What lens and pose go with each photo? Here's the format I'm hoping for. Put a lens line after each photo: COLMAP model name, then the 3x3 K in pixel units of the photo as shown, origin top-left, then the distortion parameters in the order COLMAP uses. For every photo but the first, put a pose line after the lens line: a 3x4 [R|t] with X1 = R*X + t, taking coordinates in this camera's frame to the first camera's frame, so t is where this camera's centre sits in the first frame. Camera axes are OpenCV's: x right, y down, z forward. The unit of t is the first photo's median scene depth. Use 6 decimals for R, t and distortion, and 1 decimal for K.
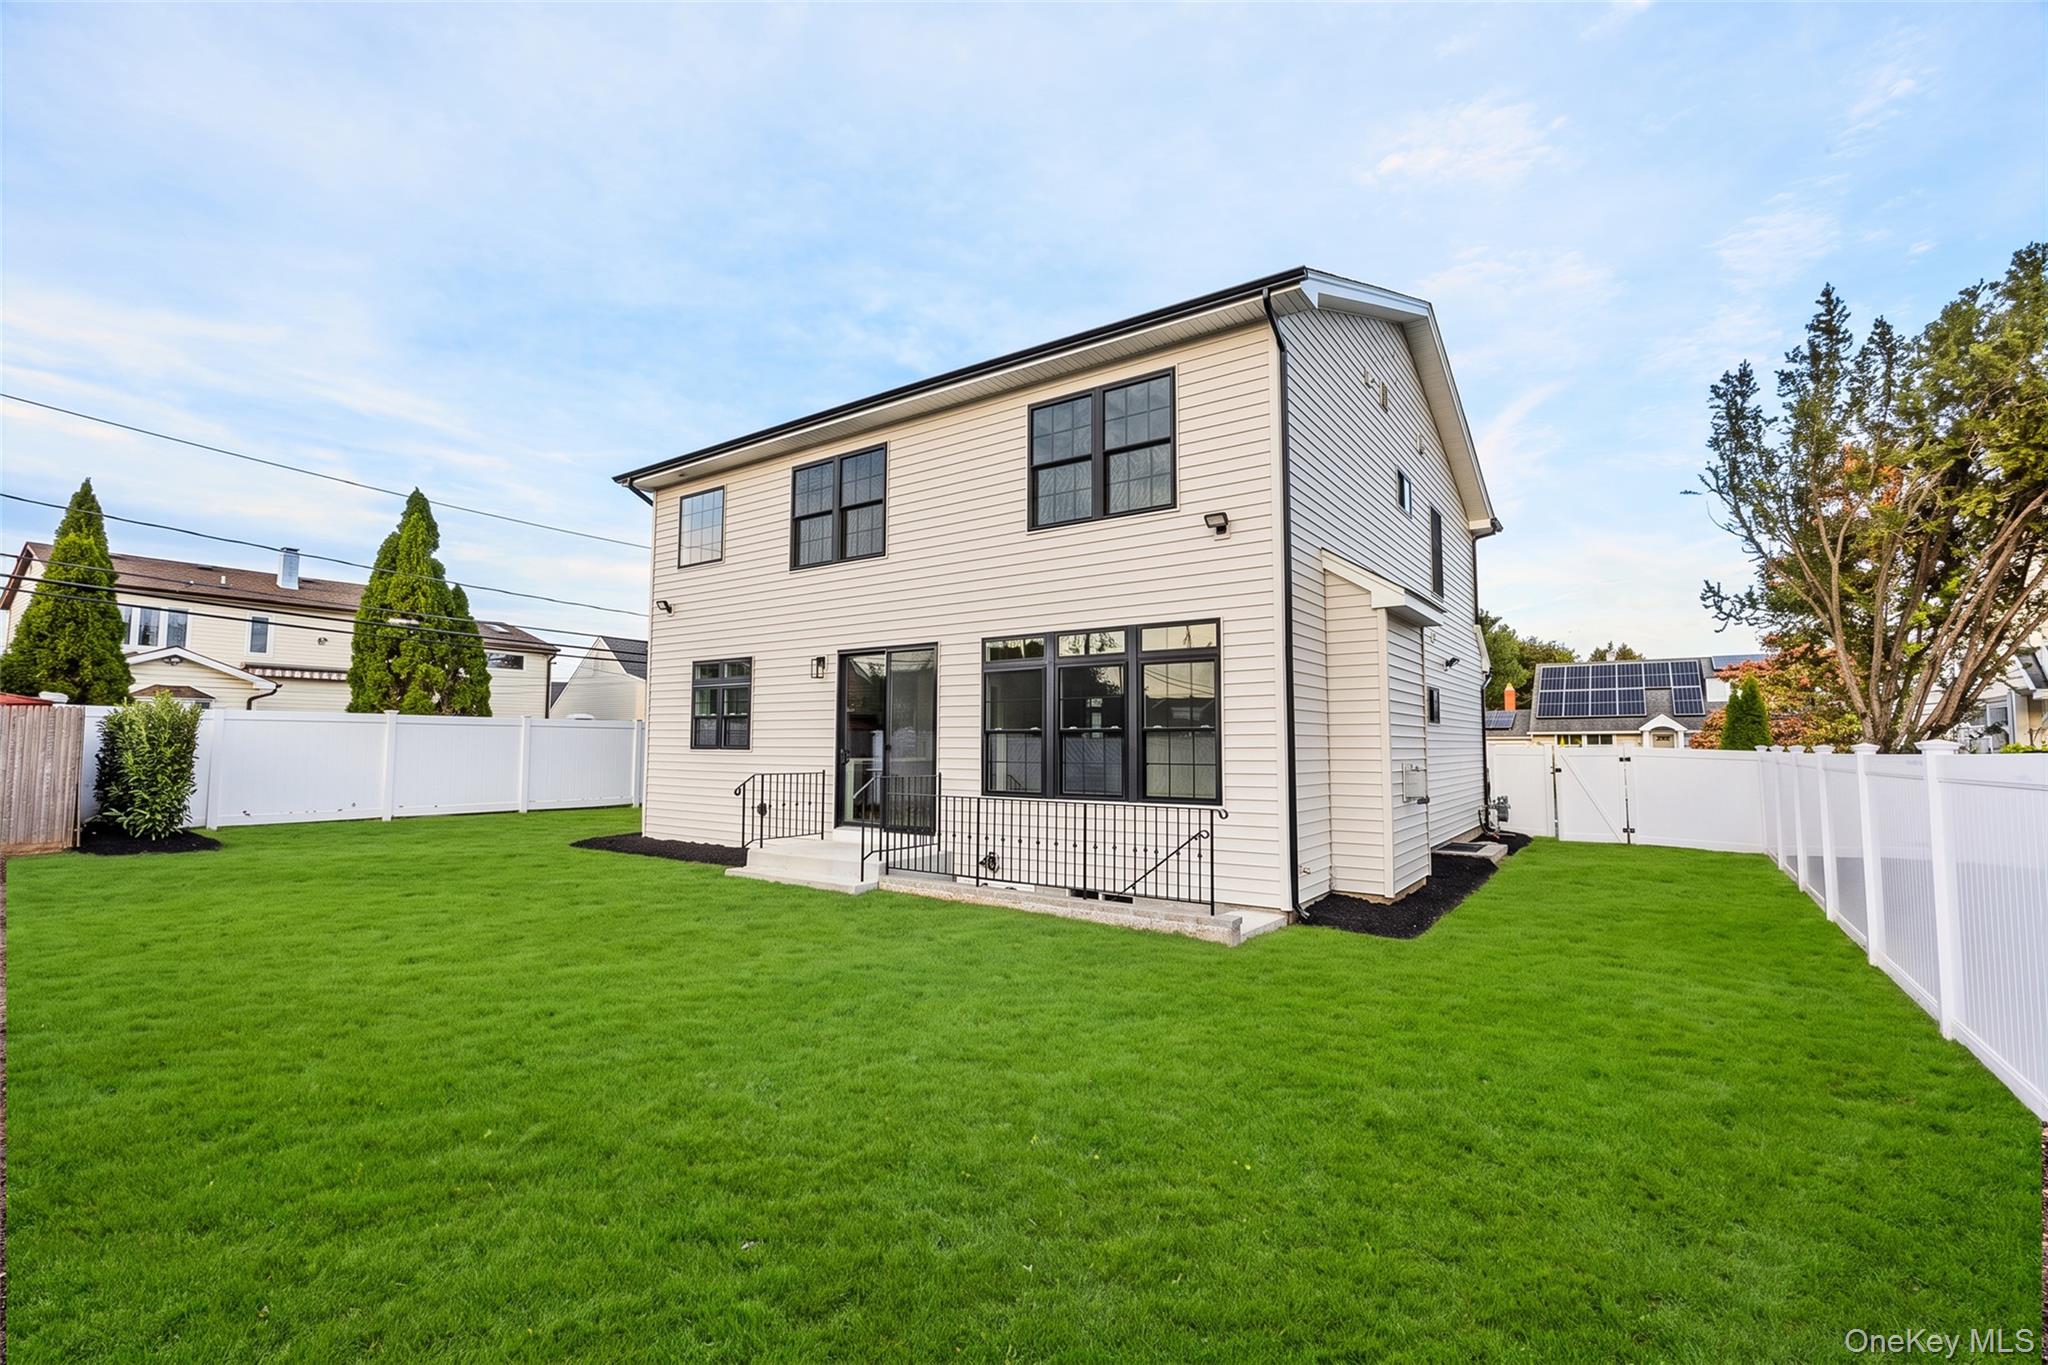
lens RADIAL K [[923.4, 0, 1039.7], [0, 923.4, 679.1], [0, 0, 1]] dist [-0.015757, 0.001455]
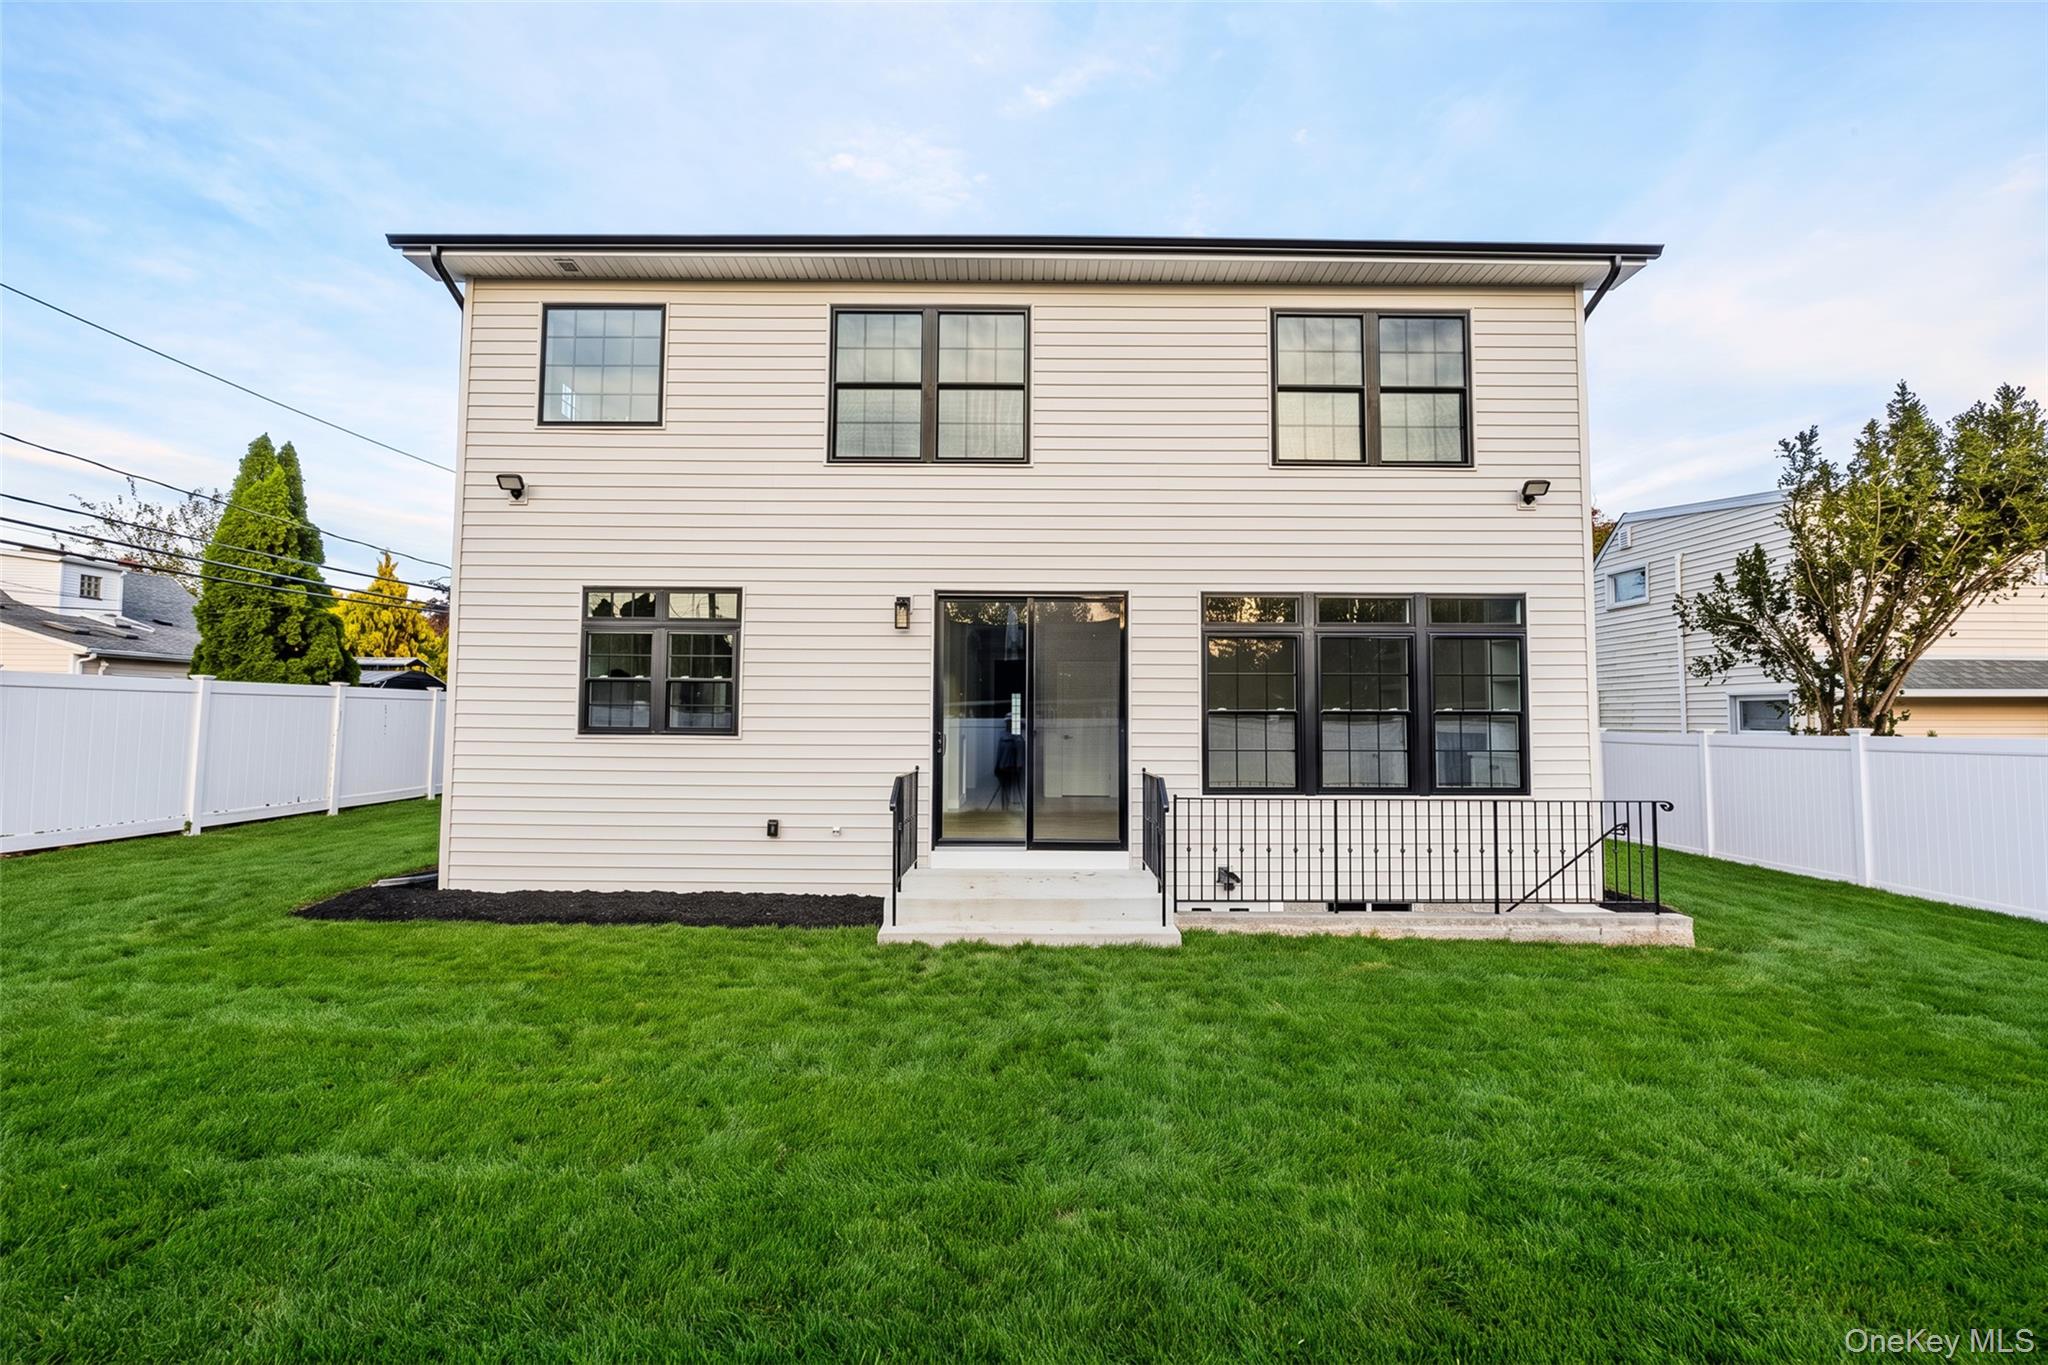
lens RADIAL K [[923.4, 0, 1024.5], [0, 923.4, 676.4], [0, 0, 1]] dist [-0.015757, 0.001455]
pose [[0.812130, 0.034403, 0.582462, -0.611251], [-0.045584, 0.998950, 0.004555, 0.028851], [-0.581694, -0.030251, 0.812845, 0.438283]]
